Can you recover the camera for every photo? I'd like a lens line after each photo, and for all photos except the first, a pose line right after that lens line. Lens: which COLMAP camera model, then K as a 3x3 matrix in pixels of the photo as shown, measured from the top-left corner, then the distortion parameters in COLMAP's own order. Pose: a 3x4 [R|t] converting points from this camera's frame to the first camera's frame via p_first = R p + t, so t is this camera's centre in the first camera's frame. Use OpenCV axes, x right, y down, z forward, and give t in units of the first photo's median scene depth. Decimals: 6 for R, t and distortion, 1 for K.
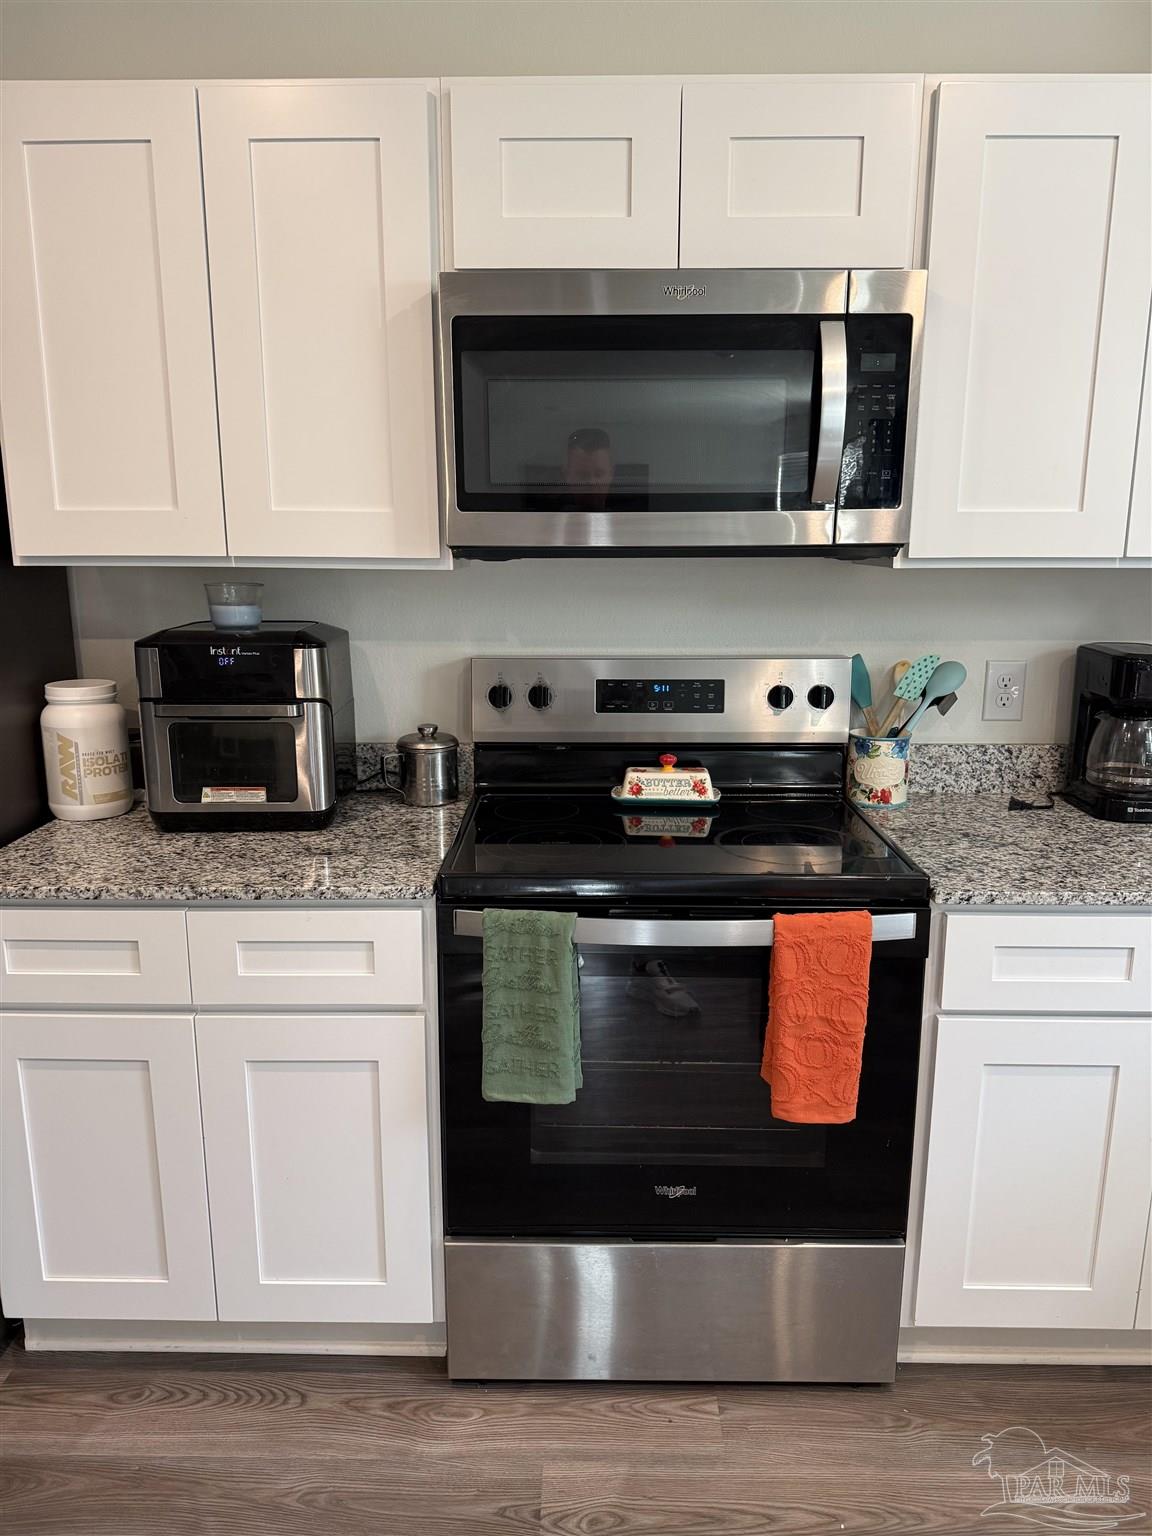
lens RADIAL K [[1076.7, 0, 572.2], [0, 1076.7, 774.0], [0, 0, 1]] dist [0.054235, -0.074805]
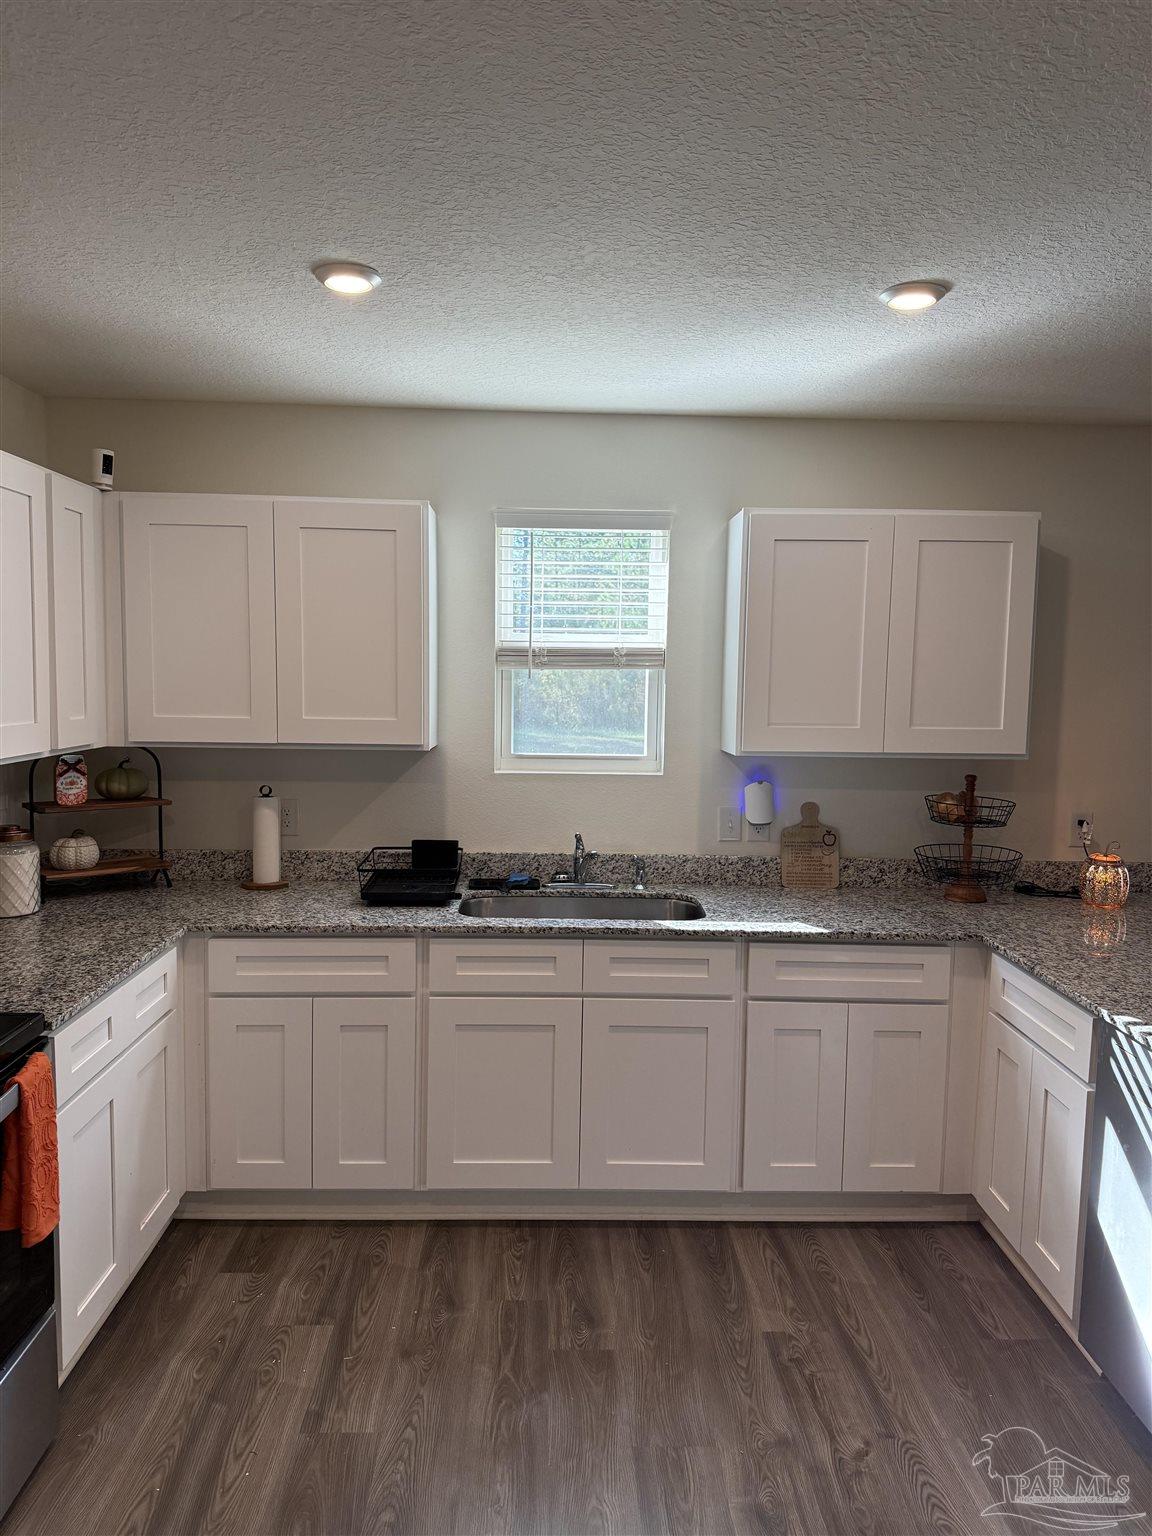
lens RADIAL K [[1076.7, 0, 576.9], [0, 1076.7, 769.7], [0, 0, 1]] dist [0.054235, -0.074805]
pose [[-0.044195, -0.092376, 0.994743, -0.888703], [0.197606, 0.975235, 0.099343, -0.177842], [-0.979285, 0.200958, -0.024846, 0.301766]]
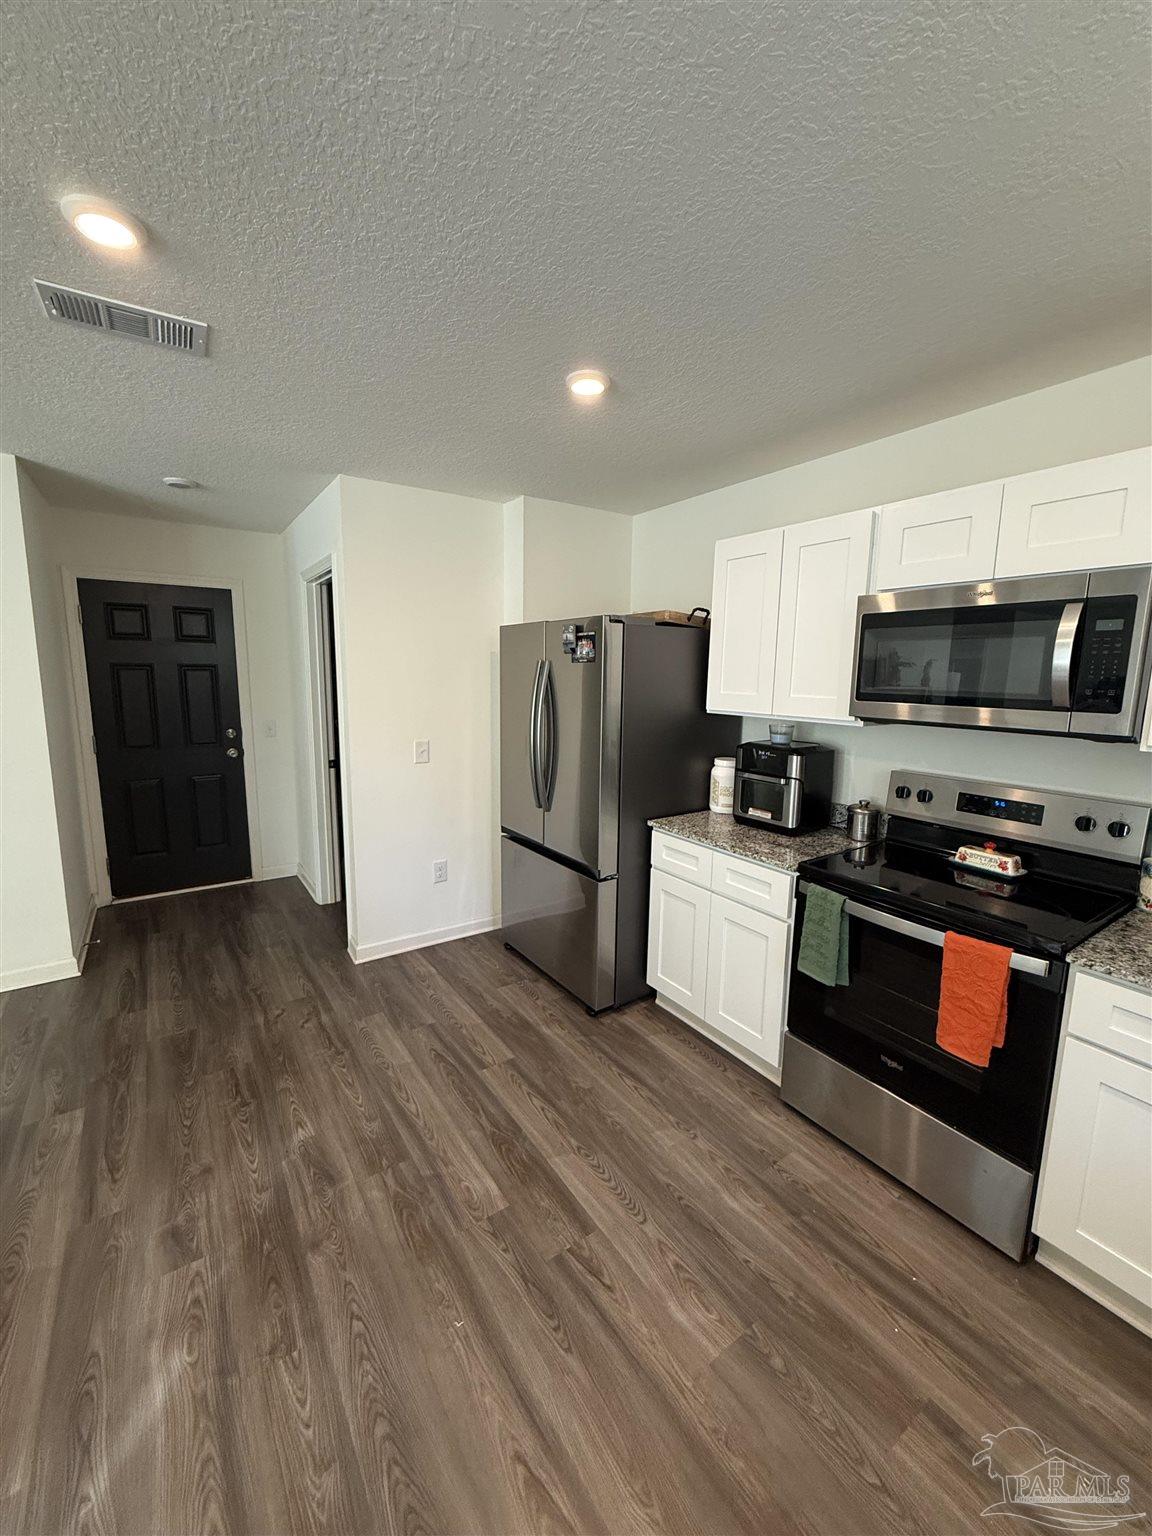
lens RADIAL K [[611.1, 0, 575.3], [0, 611.1, 764.3], [0, 0, 1]] dist [0.003496, -0.000982]
pose [[0.575174, 0.130902, -0.807490, 0.545984], [-0.189540, 0.981577, 0.024114, -0.043907], [0.795770, 0.139182, 0.589388, -0.127083]]
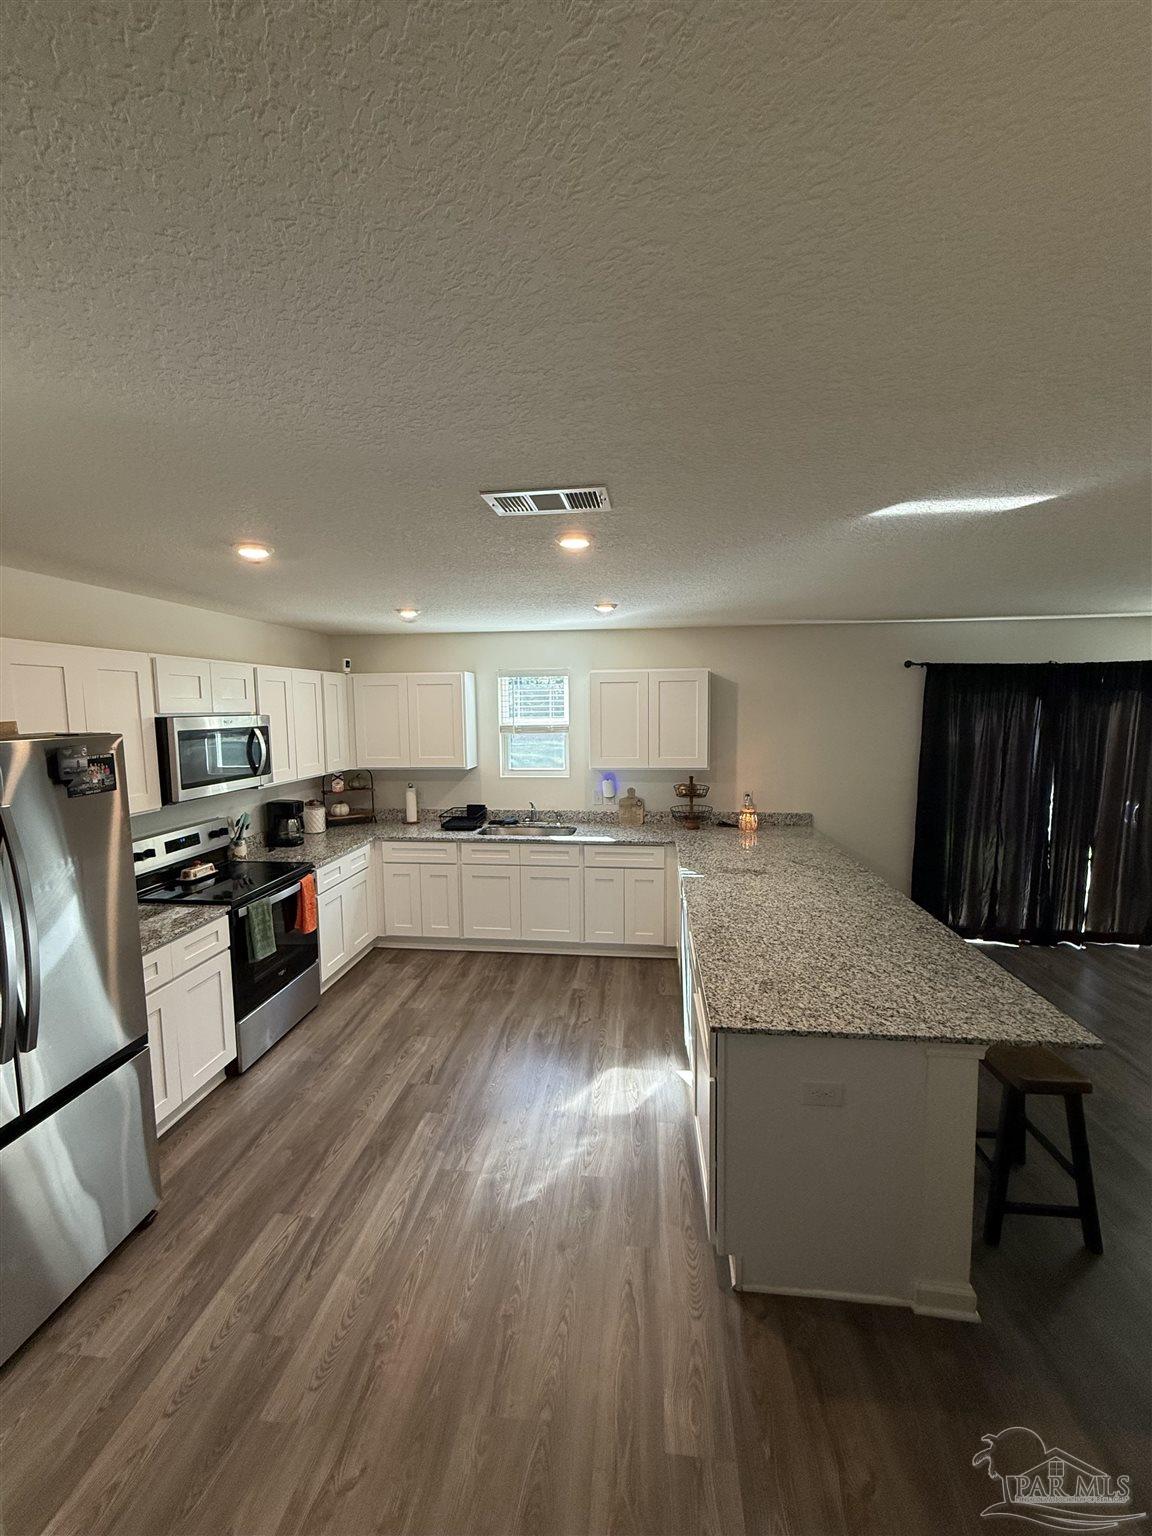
lens RADIAL K [[611.1, 0, 576.2], [0, 611.1, 764.9], [0, 0, 1]] dist [0.003496, -0.000982]
pose [[0.100977, -0.097585, 0.990091, -1.611140], [0.224317, 0.971785, 0.072903, -0.183724], [-0.969271, 0.214733, 0.120018, -0.274875]]
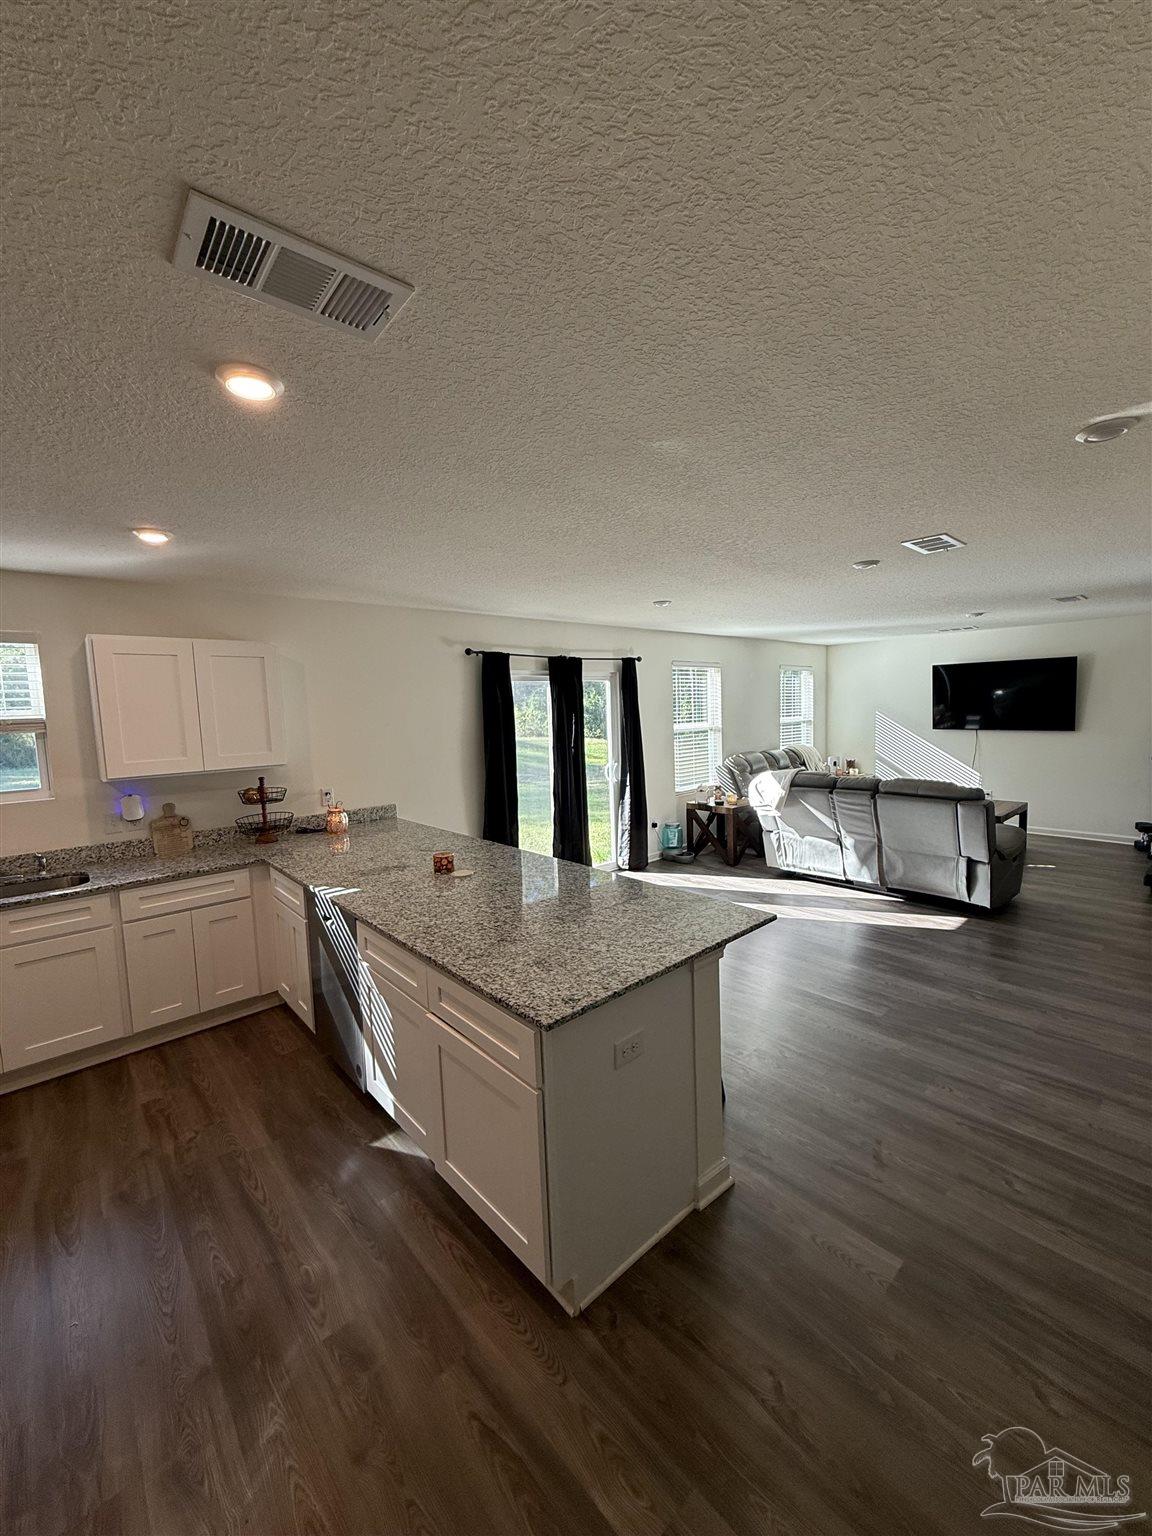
lens RADIAL K [[611.1, 0, 577.2], [0, 611.1, 768.7], [0, 0, 1]] dist [0.003496, -0.000982]
pose [[-0.675939, -0.052688, 0.735072, -1.255416], [0.189582, 0.951440, 0.242528, -0.167034], [-0.712155, 0.303290, -0.633127, 0.113270]]
